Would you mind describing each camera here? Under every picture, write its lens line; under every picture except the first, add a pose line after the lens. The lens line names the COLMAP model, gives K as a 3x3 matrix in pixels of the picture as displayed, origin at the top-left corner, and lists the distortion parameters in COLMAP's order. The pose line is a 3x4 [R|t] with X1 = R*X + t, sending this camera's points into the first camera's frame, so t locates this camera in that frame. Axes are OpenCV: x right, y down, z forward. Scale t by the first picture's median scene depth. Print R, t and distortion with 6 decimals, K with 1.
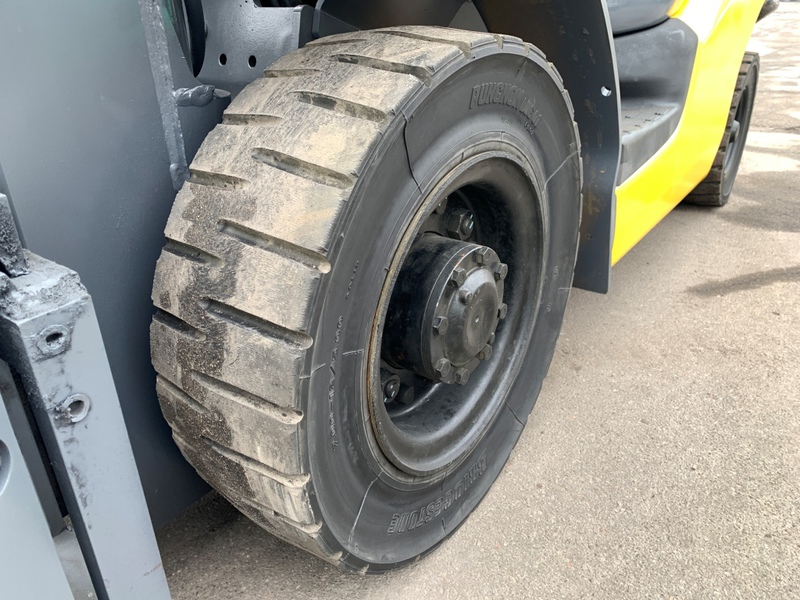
lens RADIAL K [[612.5, 0, 403.9], [0, 612.5, 295.5], [0, 0, 1]] dist [0.021029, -0.016213]
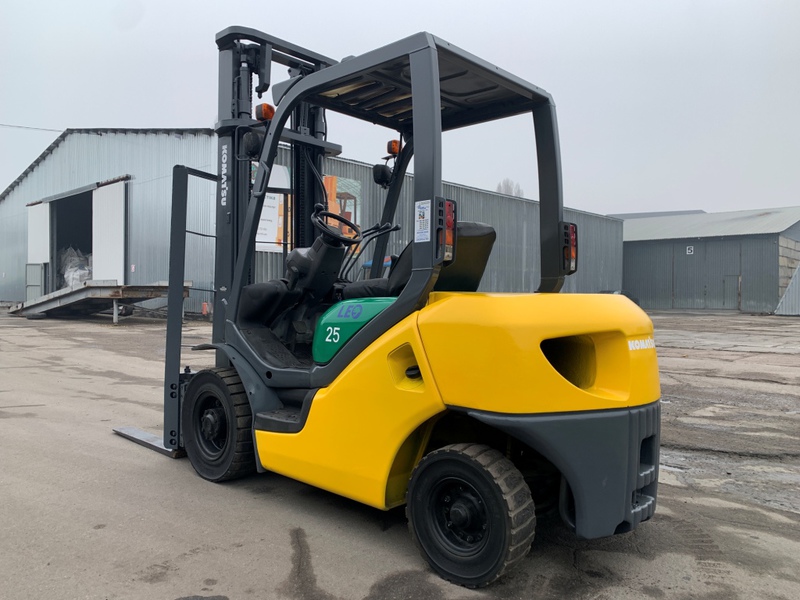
lens RADIAL K [[612.5, 0, 403.9], [0, 612.5, 295.5], [0, 0, 1]] dist [0.021029, -0.016213]
pose [[-0.120542, 0.006286, -0.992688, 5.702571], [-0.448134, 0.891946, 0.060065, -2.228218], [0.885802, 0.452098, -0.104700, 2.953745]]
